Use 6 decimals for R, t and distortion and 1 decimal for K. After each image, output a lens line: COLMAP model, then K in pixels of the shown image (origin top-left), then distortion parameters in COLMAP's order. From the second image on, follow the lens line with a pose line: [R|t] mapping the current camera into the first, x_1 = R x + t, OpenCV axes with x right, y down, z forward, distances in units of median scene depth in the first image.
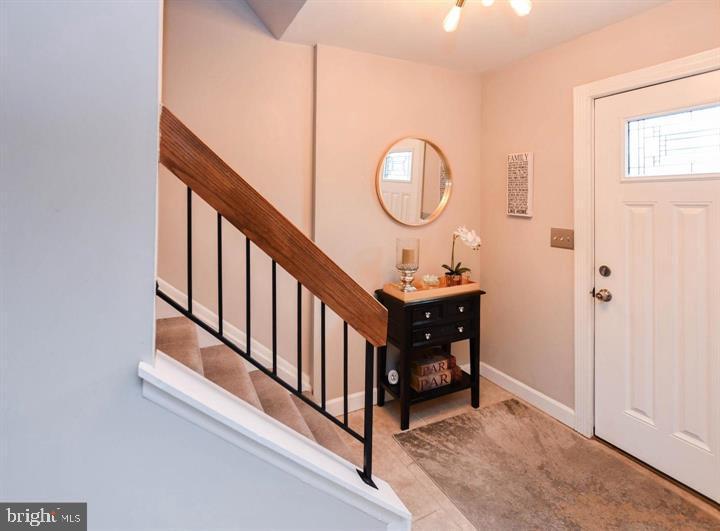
lens RADIAL K [[368.1, 0, 361.1], [0, 368.1, 191.8], [0, 0, 1]] dist [0.000091, -0.000052]
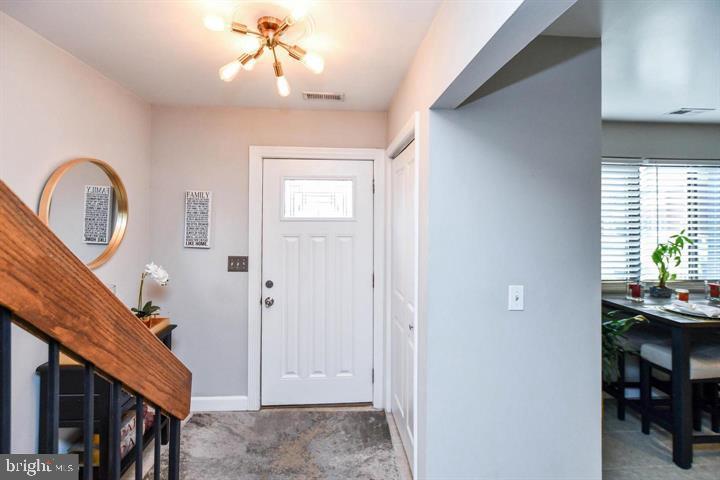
lens RADIAL K [[330.0, 0, 343.0], [0, 330.0, 219.6], [0, 0, 1]] dist [0.001902, 0.000372]
pose [[0.403090, 0.003336, 0.915154, -0.368644], [-0.029368, 0.999525, 0.009292, -0.048866], [-0.914689, -0.030622, 0.402997, 0.249444]]
